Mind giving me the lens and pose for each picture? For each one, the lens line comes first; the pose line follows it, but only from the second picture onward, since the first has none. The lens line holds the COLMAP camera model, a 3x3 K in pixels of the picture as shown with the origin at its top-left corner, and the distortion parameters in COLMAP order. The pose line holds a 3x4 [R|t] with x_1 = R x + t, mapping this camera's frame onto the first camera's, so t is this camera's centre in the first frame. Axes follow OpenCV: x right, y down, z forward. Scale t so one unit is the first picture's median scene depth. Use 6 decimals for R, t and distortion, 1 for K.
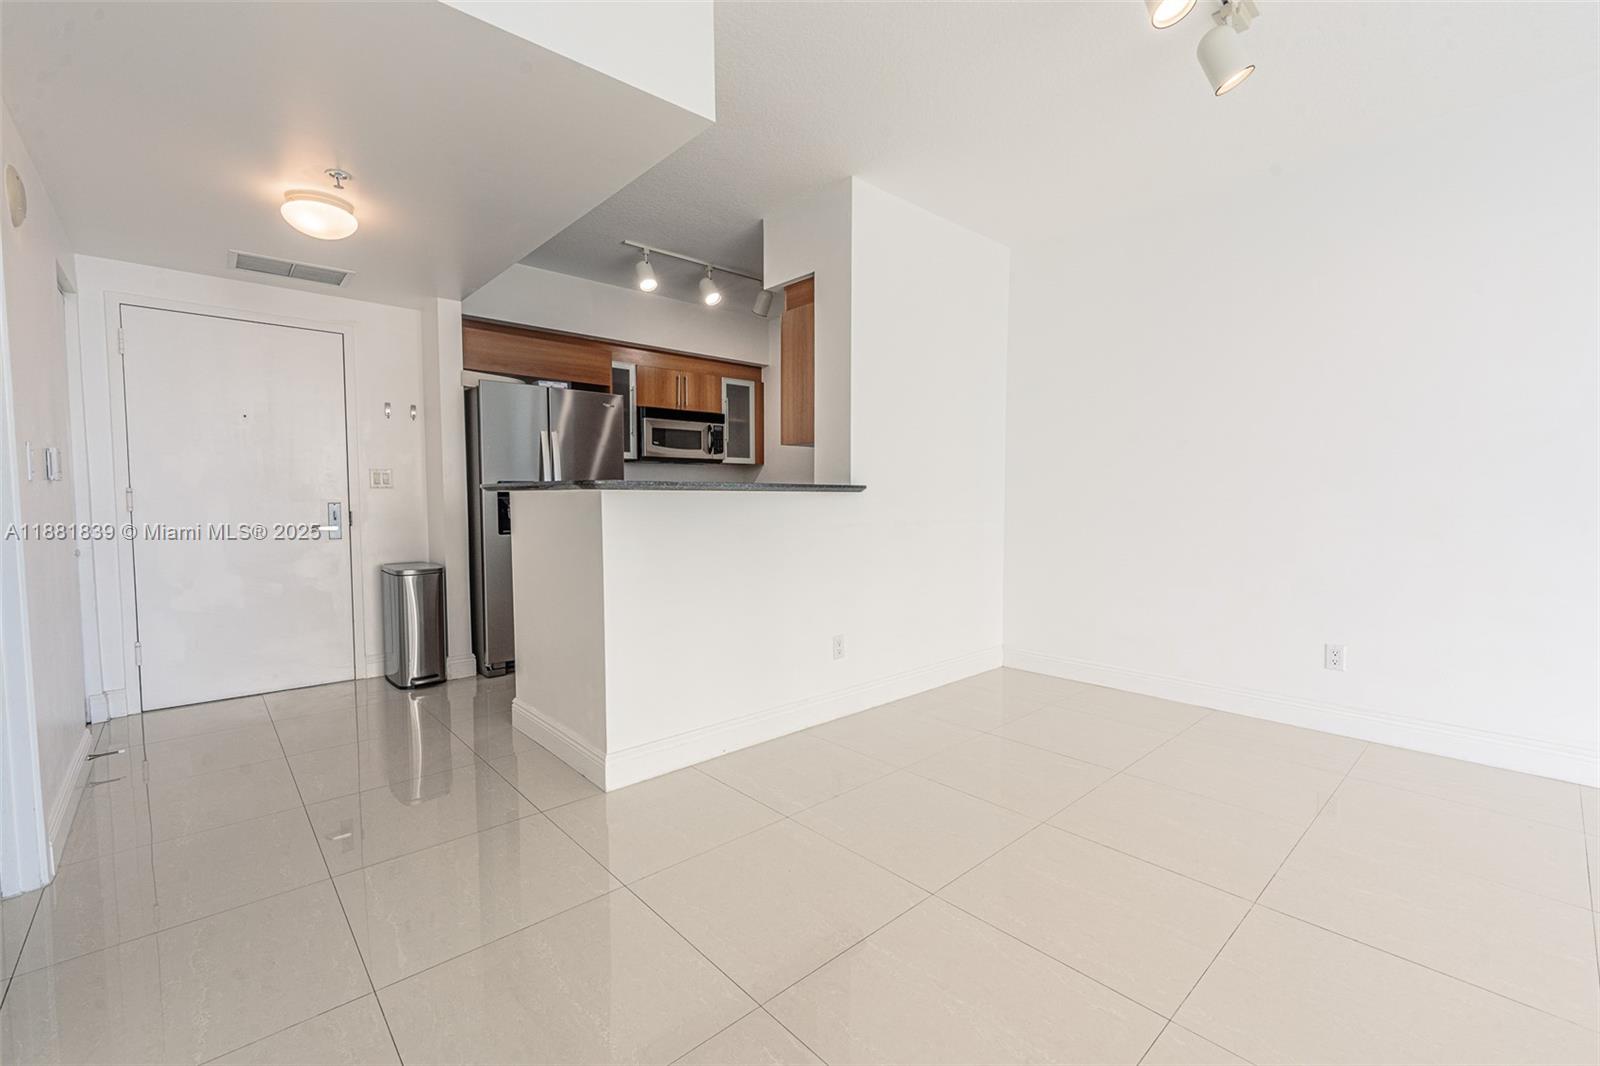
lens RADIAL K [[669.6, 0, 800.0], [0, 669.6, 533.0], [0, 0, 1]] dist [-0.002757, -0.000113]
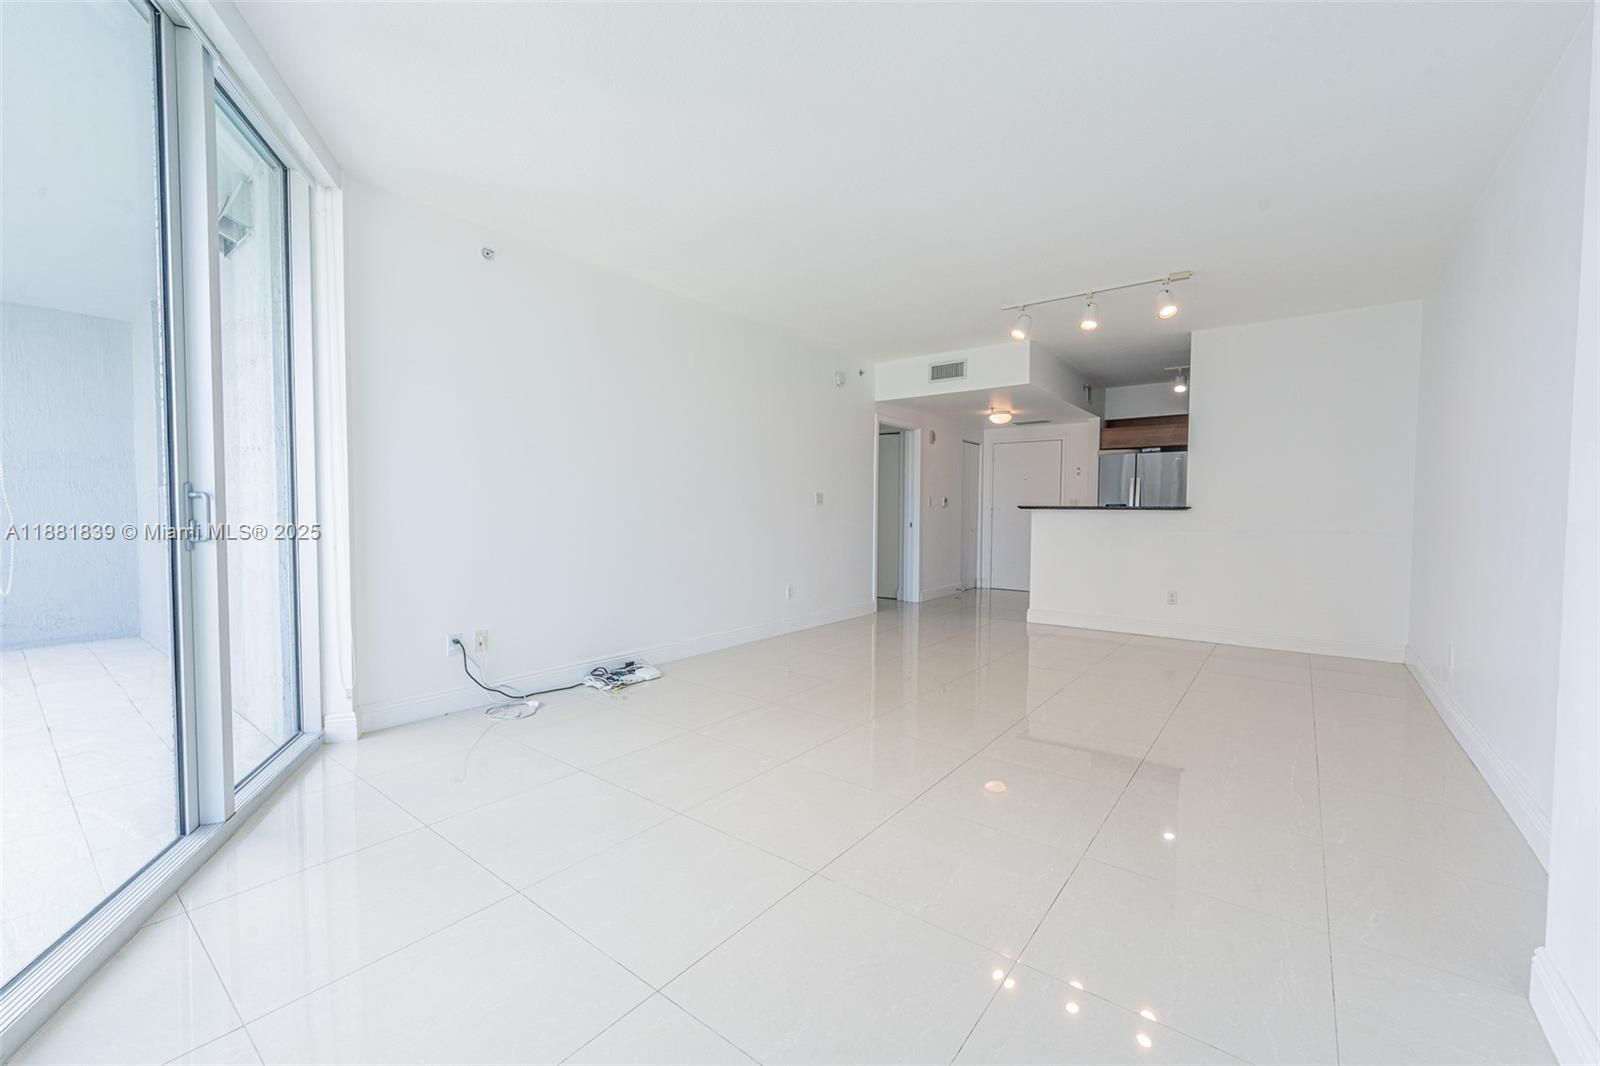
lens RADIAL K [[642.4, 0, 796.8], [0, 642.4, 533.3], [0, 0, 1]] dist [0.007192, -0.004280]
pose [[0.160657, 0.036067, -0.986351, 1.023774], [-0.060900, 0.997790, 0.026566, 0.009990], [0.985130, 0.055801, 0.162499, -0.170966]]
